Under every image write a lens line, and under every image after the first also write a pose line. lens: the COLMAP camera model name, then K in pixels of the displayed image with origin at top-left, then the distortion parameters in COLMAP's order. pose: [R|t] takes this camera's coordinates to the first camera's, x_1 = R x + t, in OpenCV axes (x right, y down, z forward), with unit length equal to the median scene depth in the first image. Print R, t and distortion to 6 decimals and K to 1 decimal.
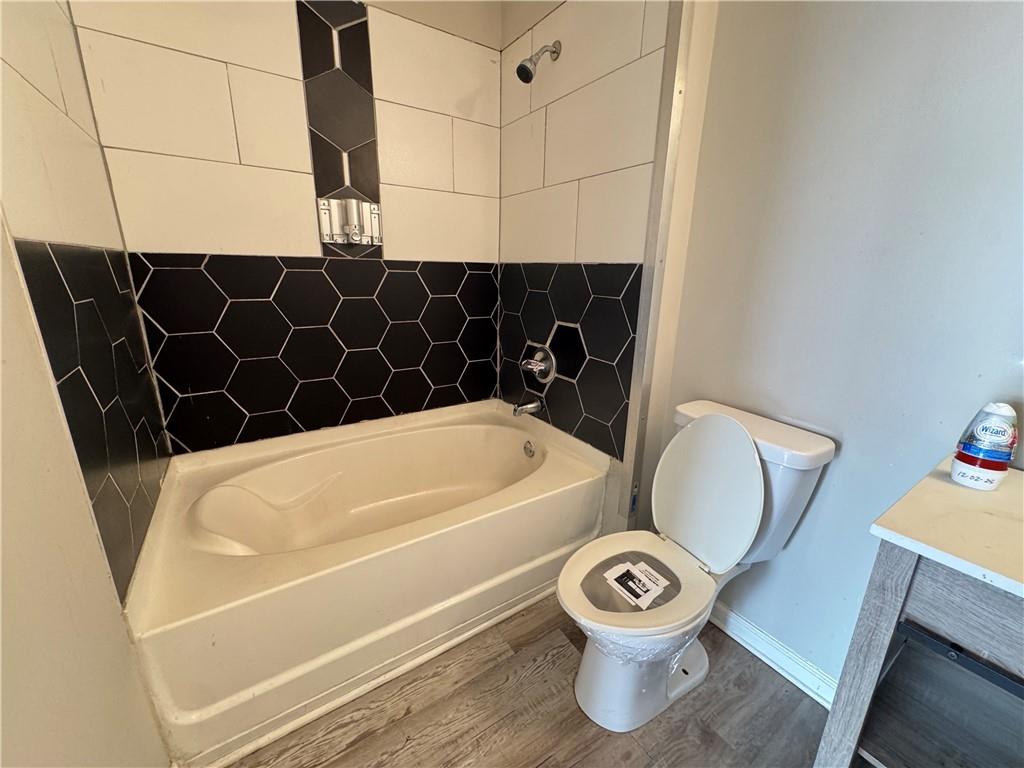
lens RADIAL K [[408.9, 0, 513.6], [0, 408.9, 383.1], [0, 0, 1]] dist [-0.000156, -0.000348]
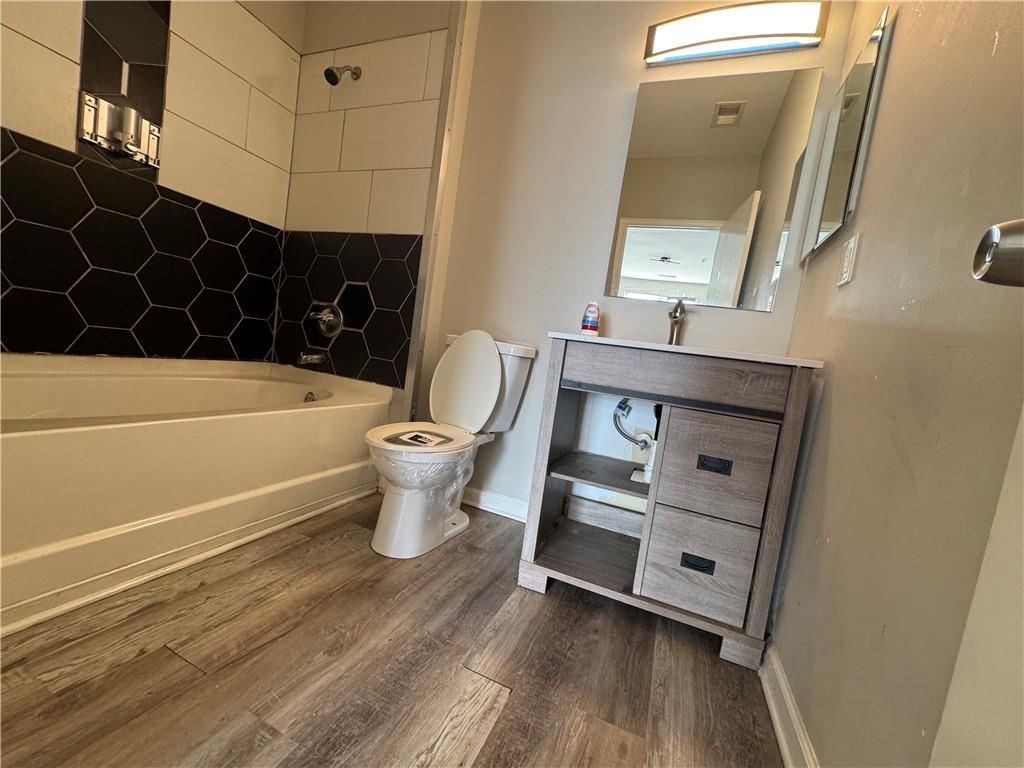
lens RADIAL K [[408.9, 0, 513.6], [0, 408.9, 383.1], [0, 0, 1]] dist [-0.000156, -0.000348]
pose [[0.823542, 0.054424, 0.564638, -0.158422], [0.028912, 0.990066, -0.137600, 0.341592], [-0.566518, 0.129644, 0.813787, -0.205978]]
